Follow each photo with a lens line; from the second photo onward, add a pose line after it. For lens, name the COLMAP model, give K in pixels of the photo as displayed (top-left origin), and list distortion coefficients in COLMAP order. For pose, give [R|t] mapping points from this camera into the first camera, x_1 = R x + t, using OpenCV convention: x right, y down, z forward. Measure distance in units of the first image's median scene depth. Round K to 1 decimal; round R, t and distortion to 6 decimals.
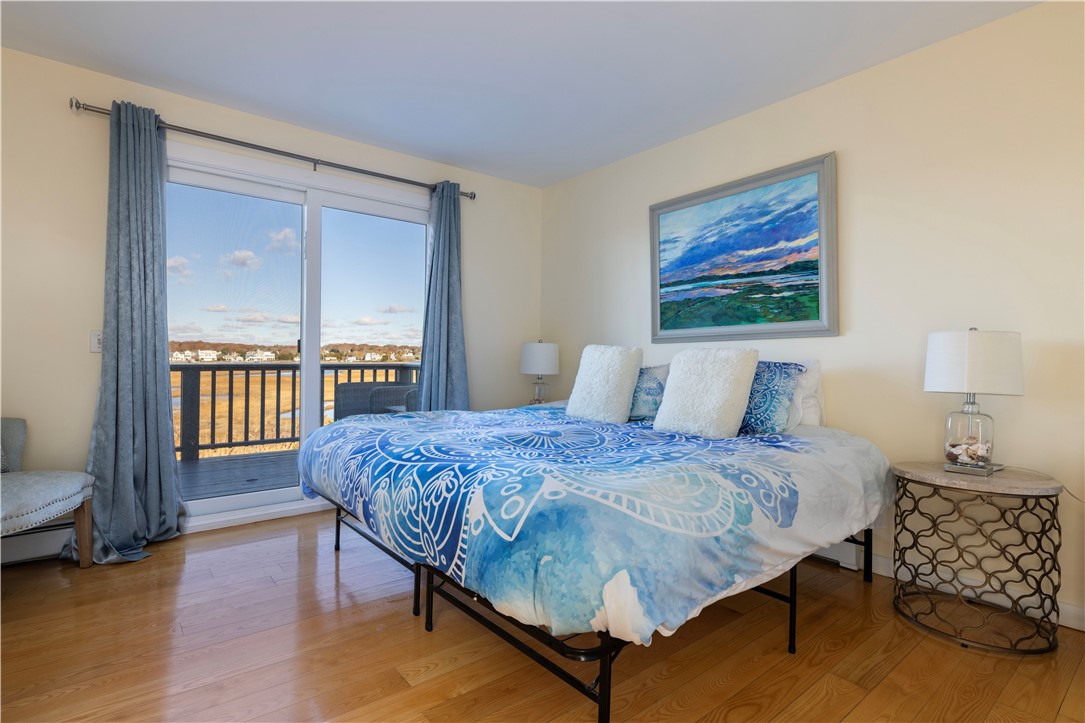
lens RADIAL K [[538.6, 0, 542.5], [0, 538.6, 361.5], [0, 0, 1]] dist [-0.000493, -0.000084]
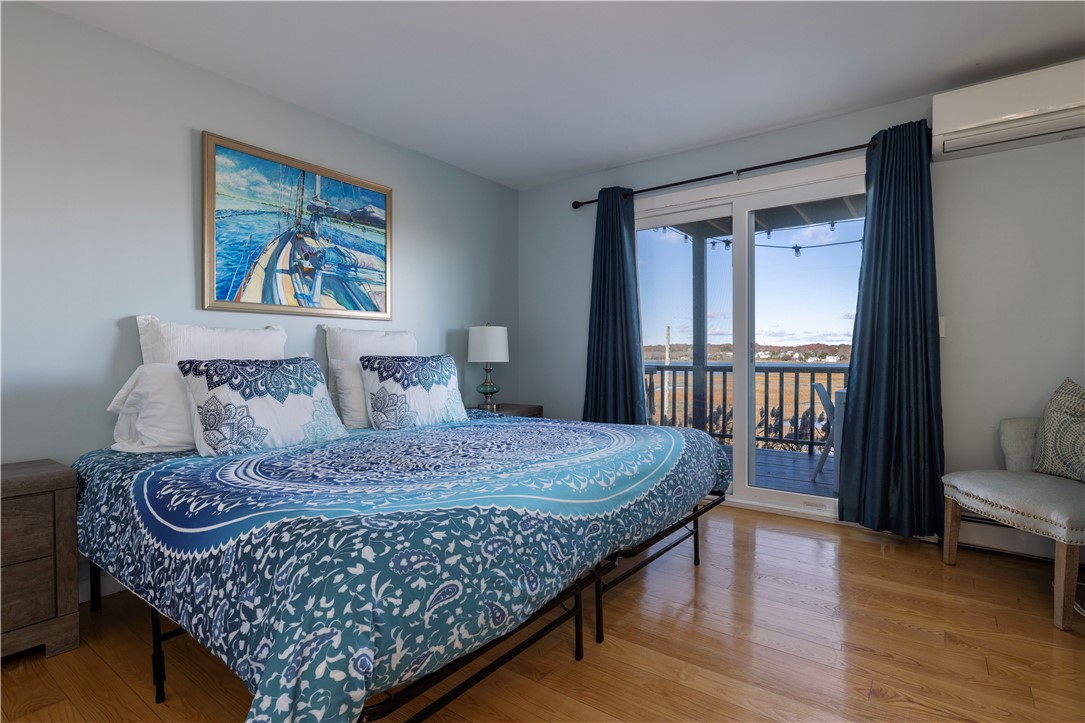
lens RADIAL K [[538.6, 0, 542.5], [0, 538.6, 361.5], [0, 0, 1]] dist [-0.000493, -0.000084]
pose [[0.244353, -0.001844, -0.969685, 0.457027], [-0.003305, 0.999991, -0.002734, 0.000043], [0.969681, 0.003873, 0.244344, 0.341072]]
